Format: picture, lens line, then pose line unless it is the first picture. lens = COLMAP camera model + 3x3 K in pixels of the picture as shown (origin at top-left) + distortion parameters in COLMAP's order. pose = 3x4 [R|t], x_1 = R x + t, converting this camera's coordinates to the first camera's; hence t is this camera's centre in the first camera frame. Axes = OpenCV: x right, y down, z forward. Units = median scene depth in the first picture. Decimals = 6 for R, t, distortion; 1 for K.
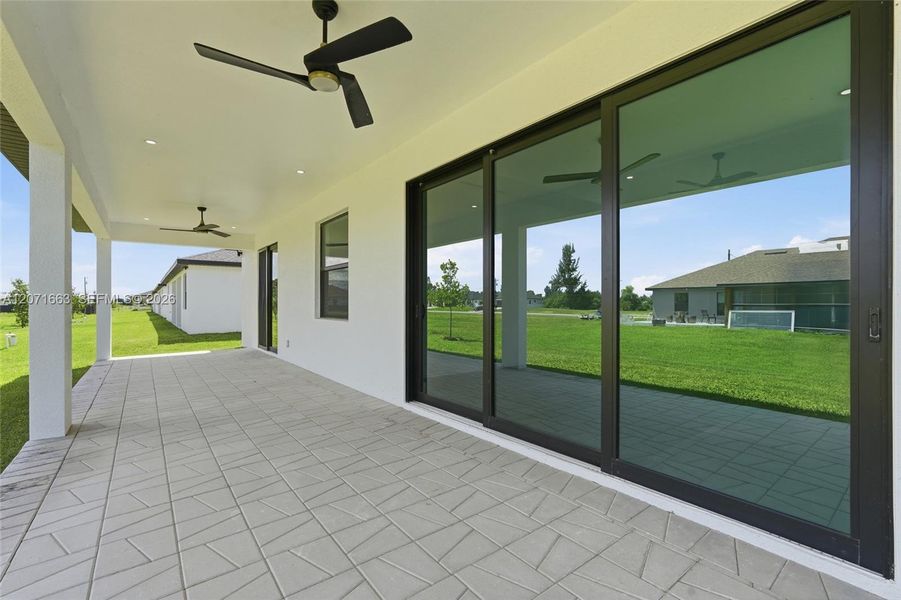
lens RADIAL K [[396.7, 0, 449.2], [0, 396.7, 303.5], [0, 0, 1]] dist [-0.010190, -0.000055]
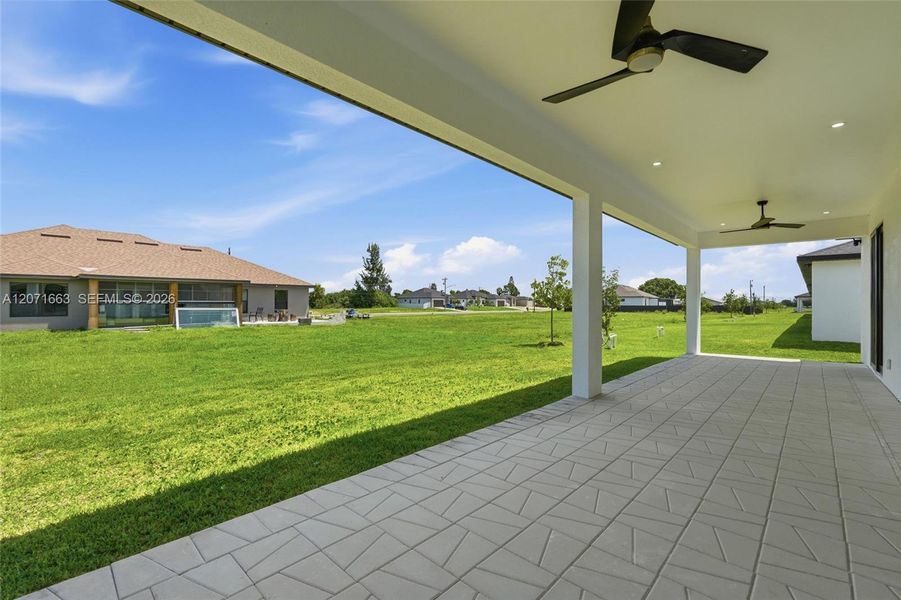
lens RADIAL K [[395.1, 0, 453.3], [0, 395.1, 291.0], [0, 0, 1]] dist [-0.001233, 0.000033]
pose [[0.173133, -0.026685, -0.984537, 0.135151], [-0.009215, 0.999545, -0.028712, 0.000411], [0.984855, 0.014043, 0.172809, 0.114589]]
